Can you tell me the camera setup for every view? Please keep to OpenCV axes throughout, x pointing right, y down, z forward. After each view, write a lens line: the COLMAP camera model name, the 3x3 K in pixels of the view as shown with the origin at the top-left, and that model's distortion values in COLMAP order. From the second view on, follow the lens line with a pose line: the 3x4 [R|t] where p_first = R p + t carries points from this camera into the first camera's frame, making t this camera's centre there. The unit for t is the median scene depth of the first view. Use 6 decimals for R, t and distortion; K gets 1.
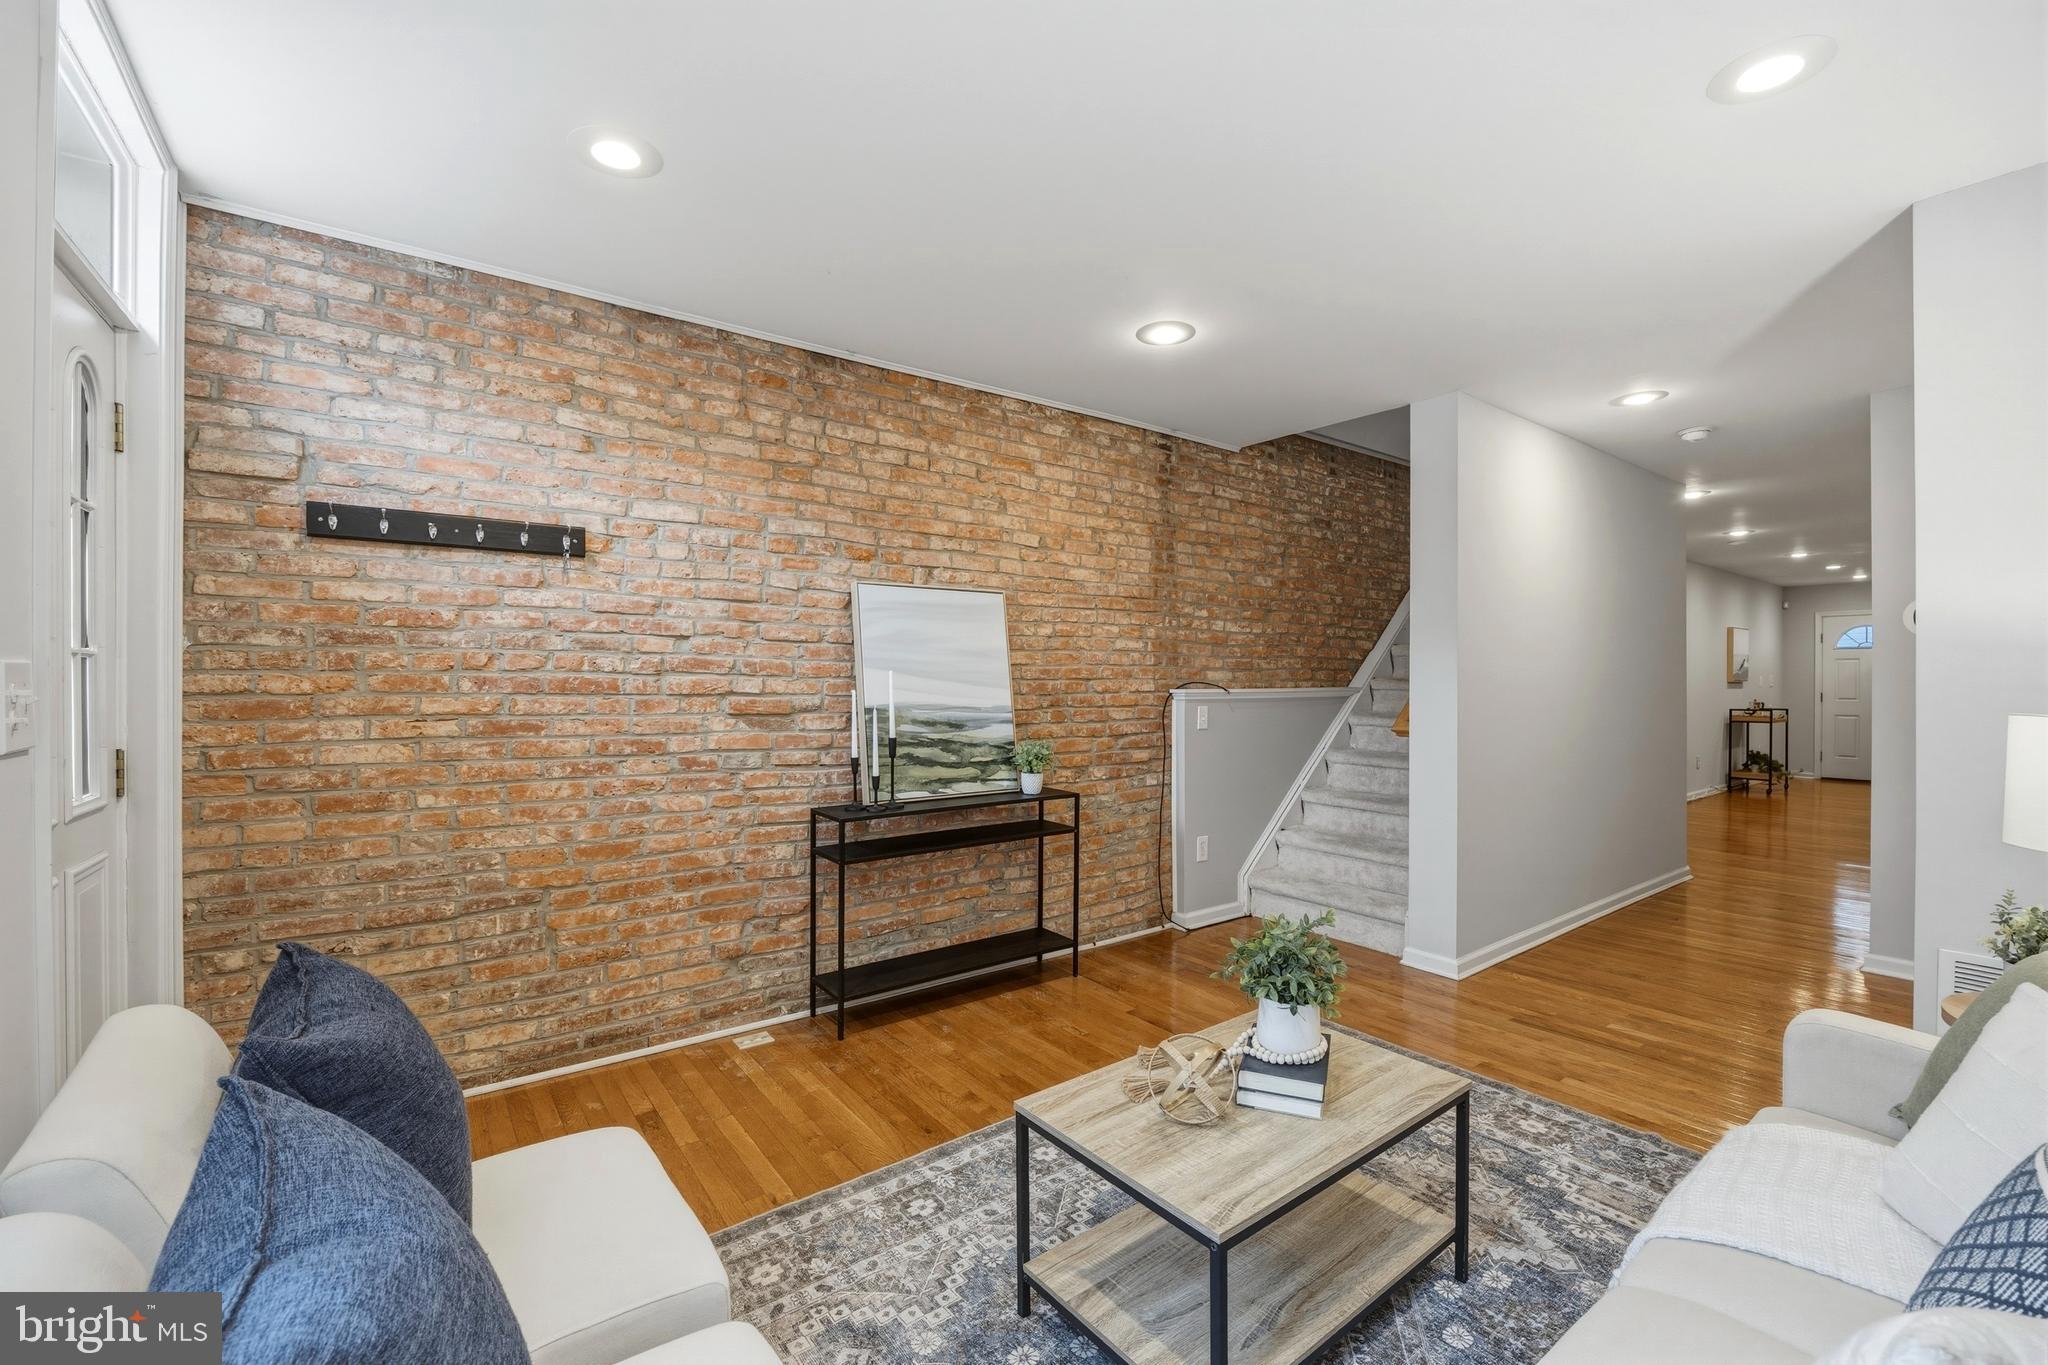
lens RADIAL K [[856.2, 0, 1028.8], [0, 856.2, 680.8], [0, 0, 1]] dist [-0.007131, 0.000056]
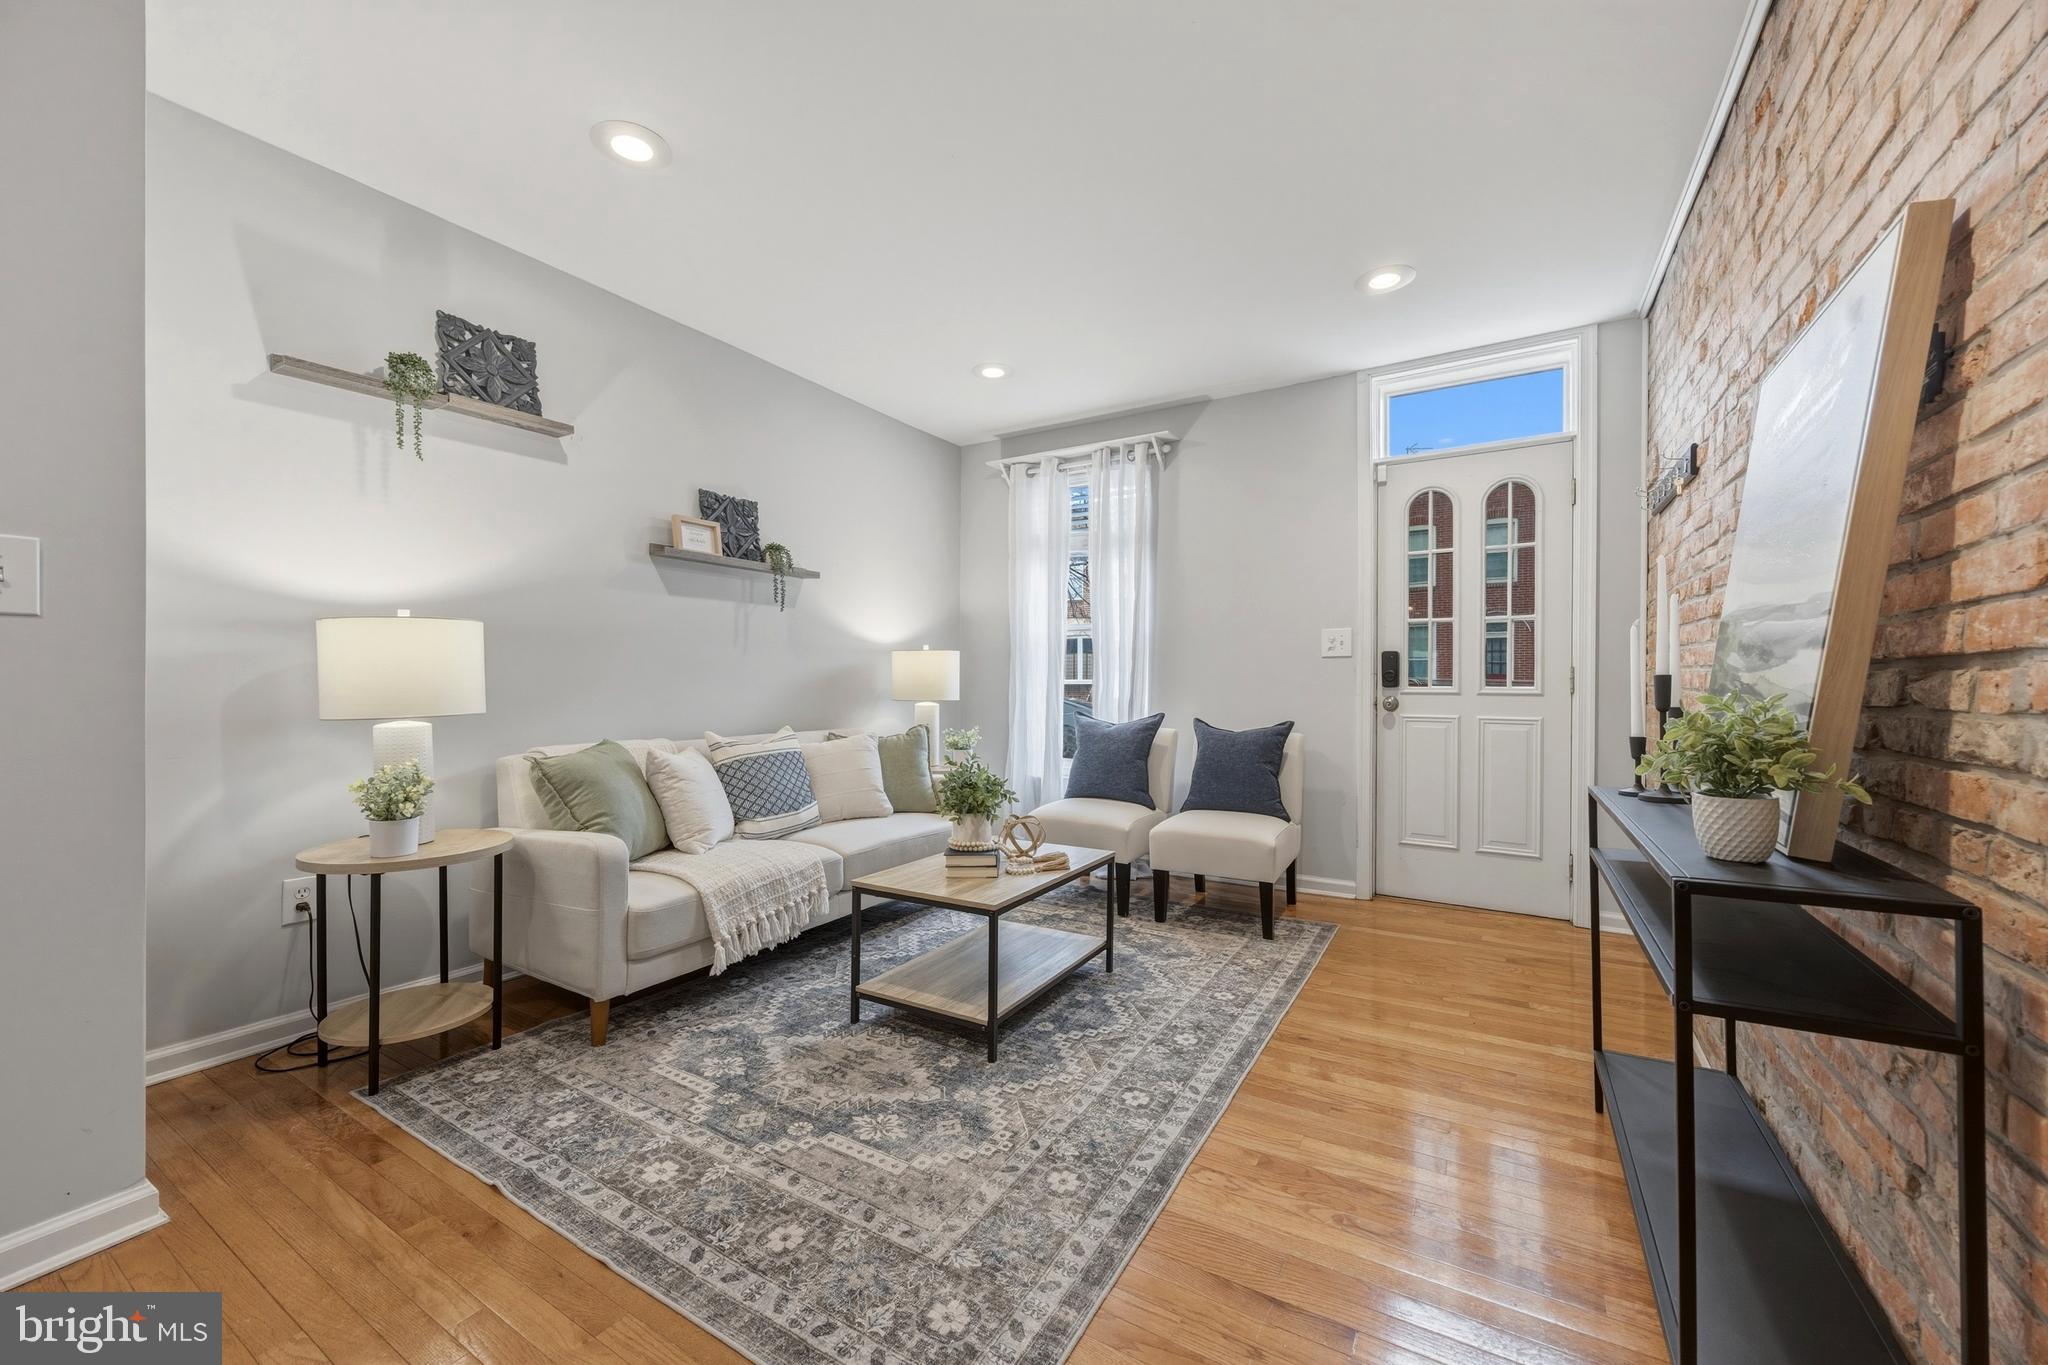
lens RADIAL K [[796.3, 0, 1012.0], [0, 796.3, 681.9], [0, 0, 1]] dist [-0.001821, -0.000245]
pose [[-0.933570, -0.005364, -0.358354, 0.284590], [-0.005394, 0.999985, -0.000916, 0.048841], [0.358354, 0.001078, -0.933585, 0.898385]]
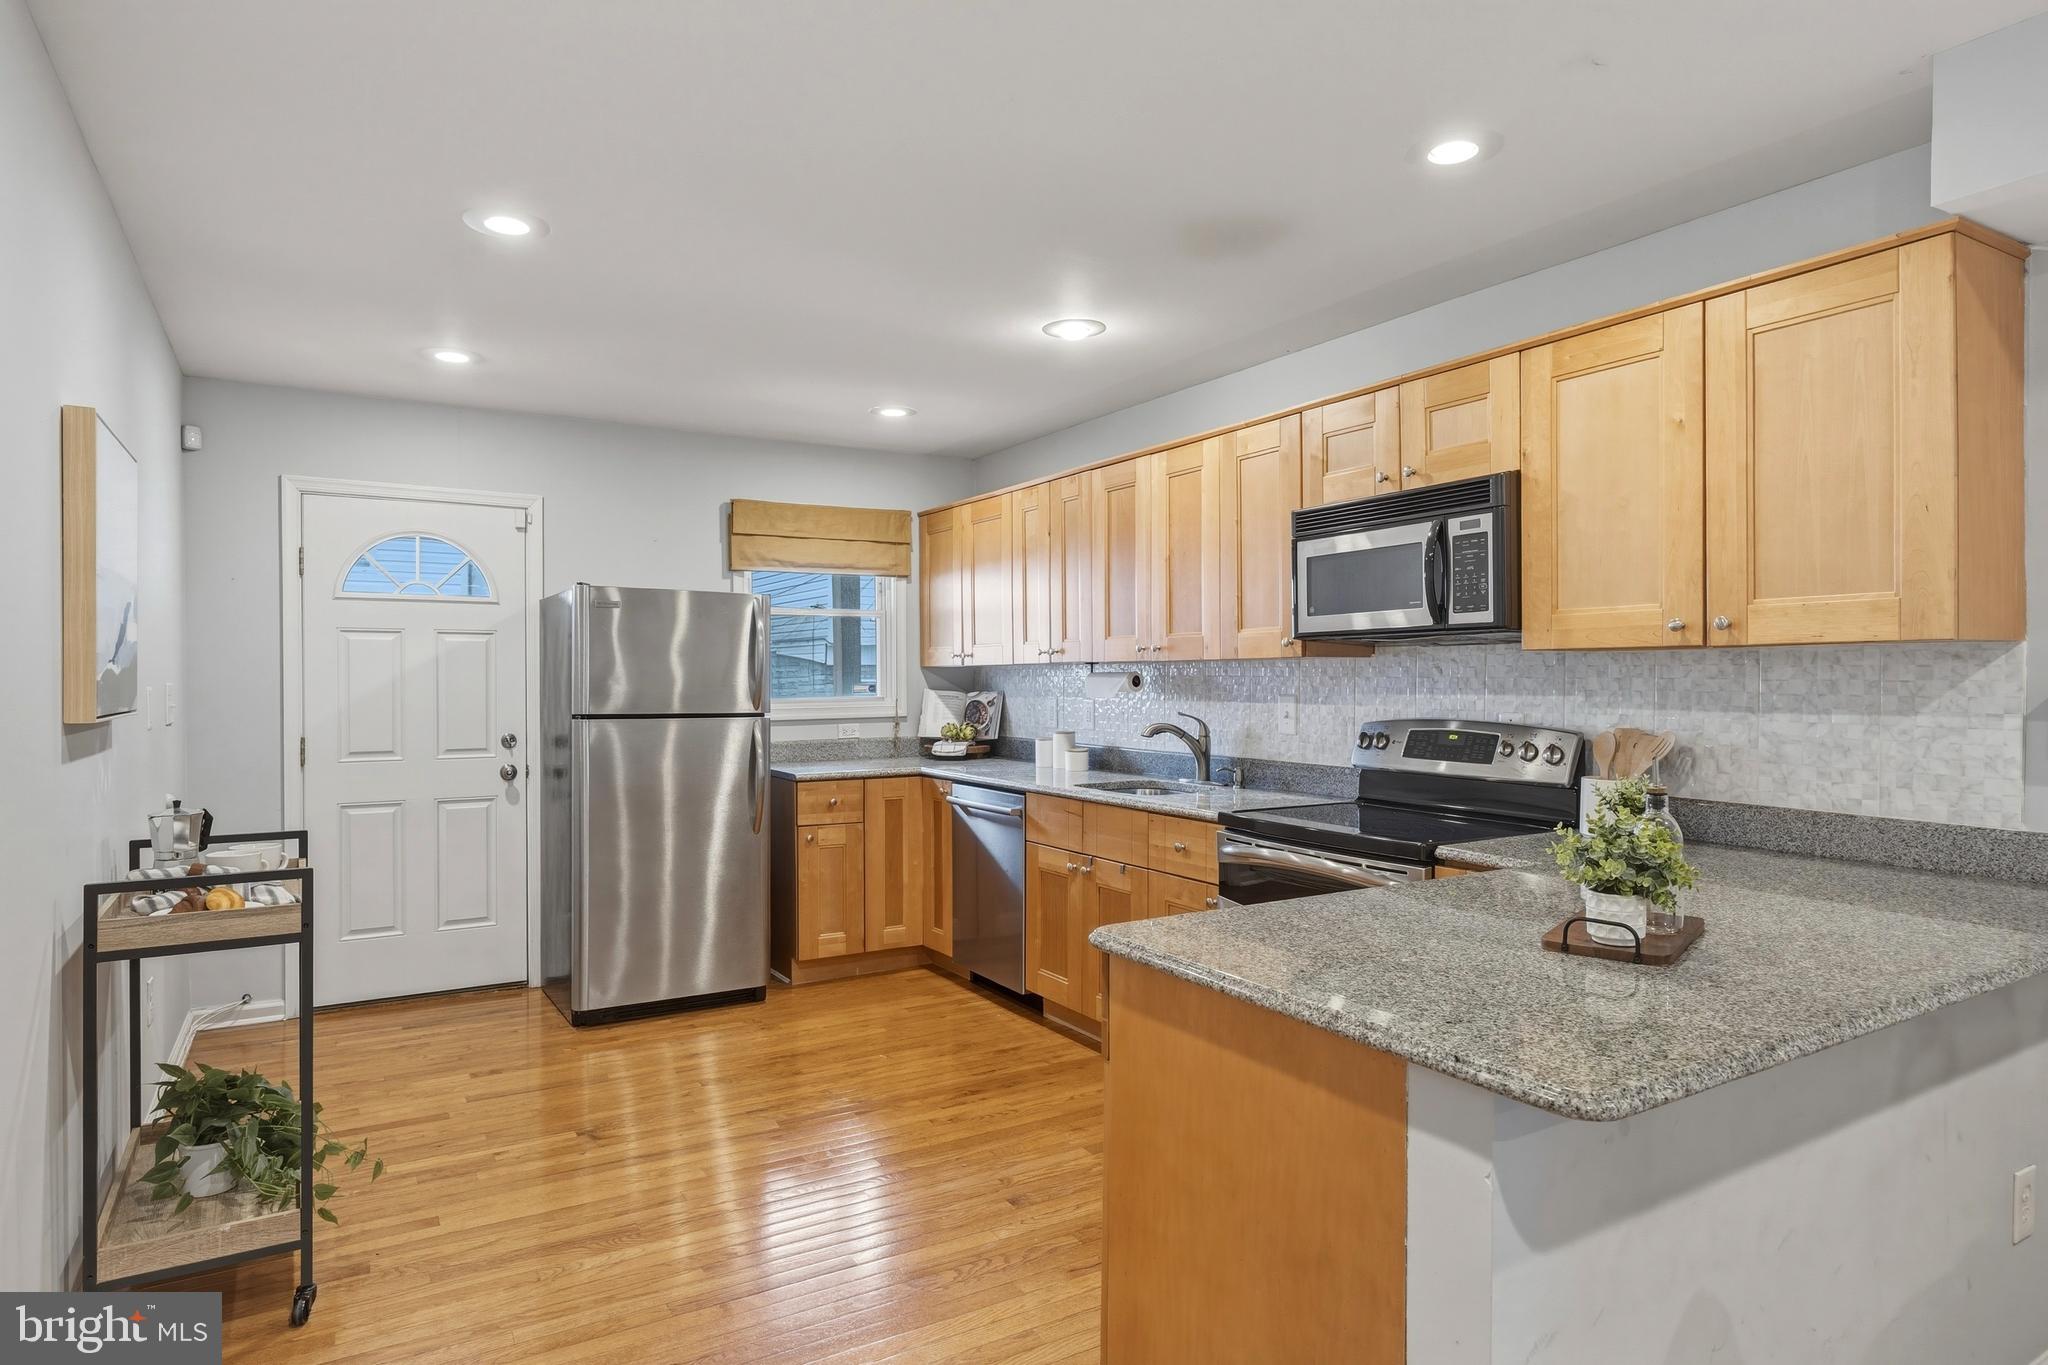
lens RADIAL K [[1166.2, 0, 1013.2], [0, 1166.2, 685.4], [0, 0, 1]] dist [0.003980, 0.001112]
pose [[0.119167, -0.010090, 0.992823, 1.327111], [0.001934, 0.999949, 0.009930, -0.017479], [-0.992872, 0.000737, 0.119180, 1.703208]]
